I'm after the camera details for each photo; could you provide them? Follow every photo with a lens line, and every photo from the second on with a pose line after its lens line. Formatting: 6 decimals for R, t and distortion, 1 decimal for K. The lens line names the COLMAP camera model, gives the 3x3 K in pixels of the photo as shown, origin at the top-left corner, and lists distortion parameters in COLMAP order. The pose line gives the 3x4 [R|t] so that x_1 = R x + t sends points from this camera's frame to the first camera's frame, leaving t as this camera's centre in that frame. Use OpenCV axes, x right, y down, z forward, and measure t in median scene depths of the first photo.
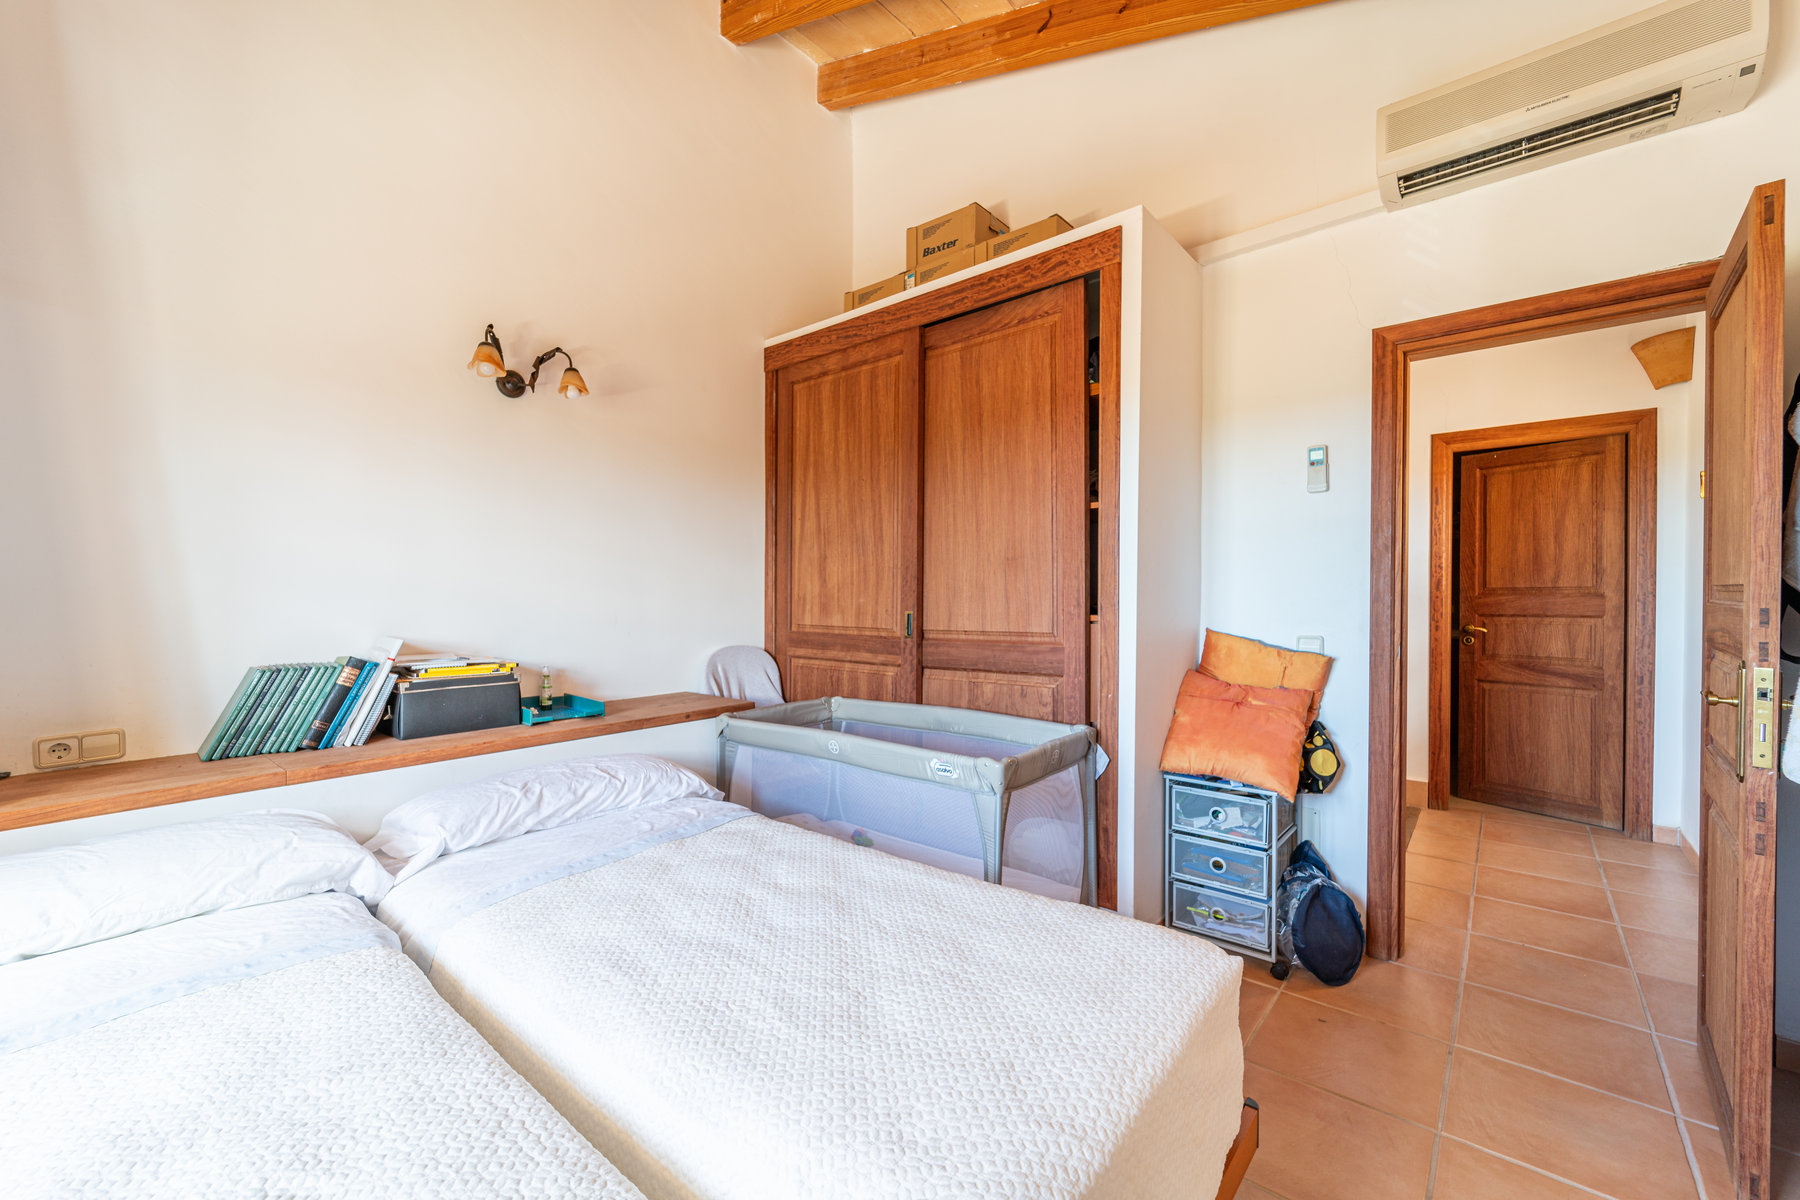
lens RADIAL K [[728.8, 0, 903.4], [0, 728.8, 598.9], [0, 0, 1]] dist [-0.001652, -0.000208]
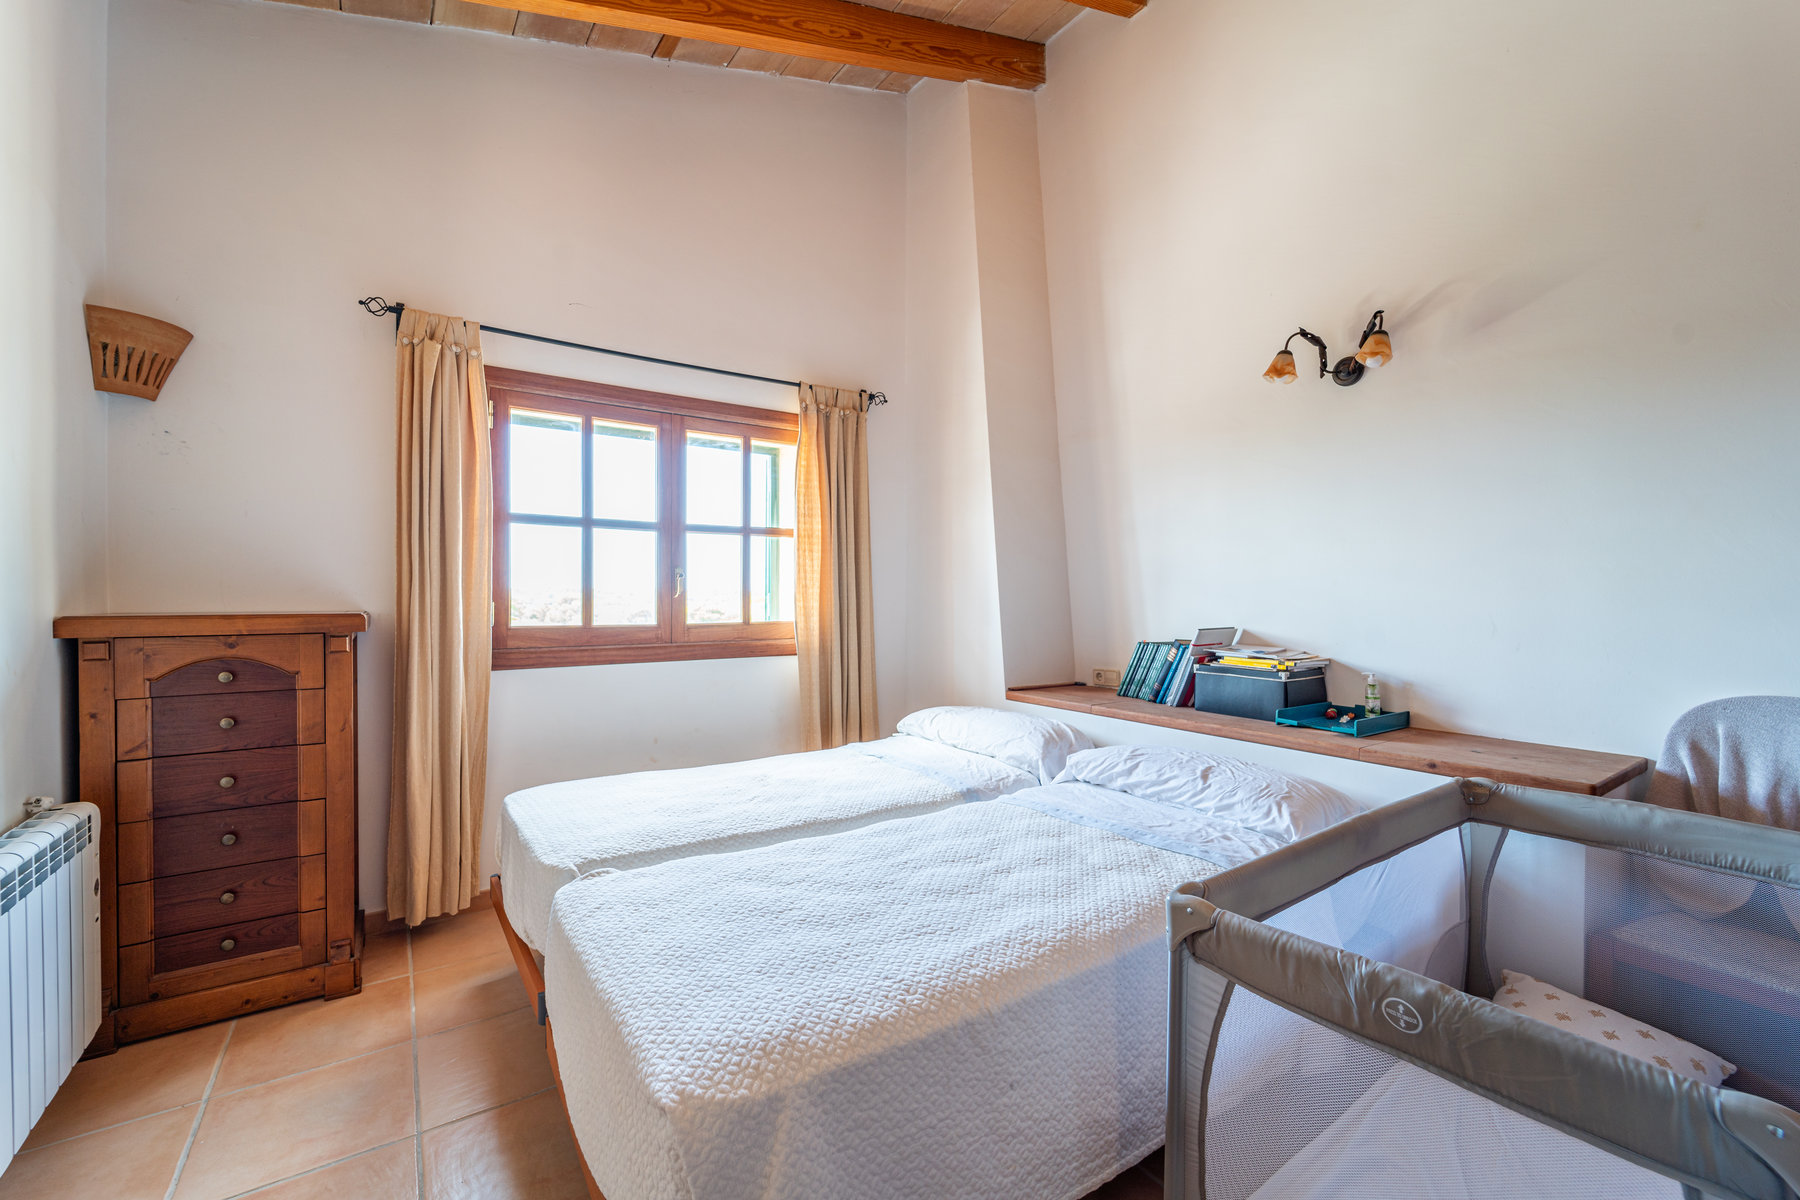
lens RADIAL K [[728.8, 0, 902.8], [0, 728.8, 594.5], [0, 0, 1]] dist [-0.001652, -0.000208]
pose [[-0.265241, 0.001415, -0.964181, 0.706805], [-0.011762, 0.999920, 0.004703, -0.003395], [0.964110, 0.012588, -0.265203, 0.928744]]
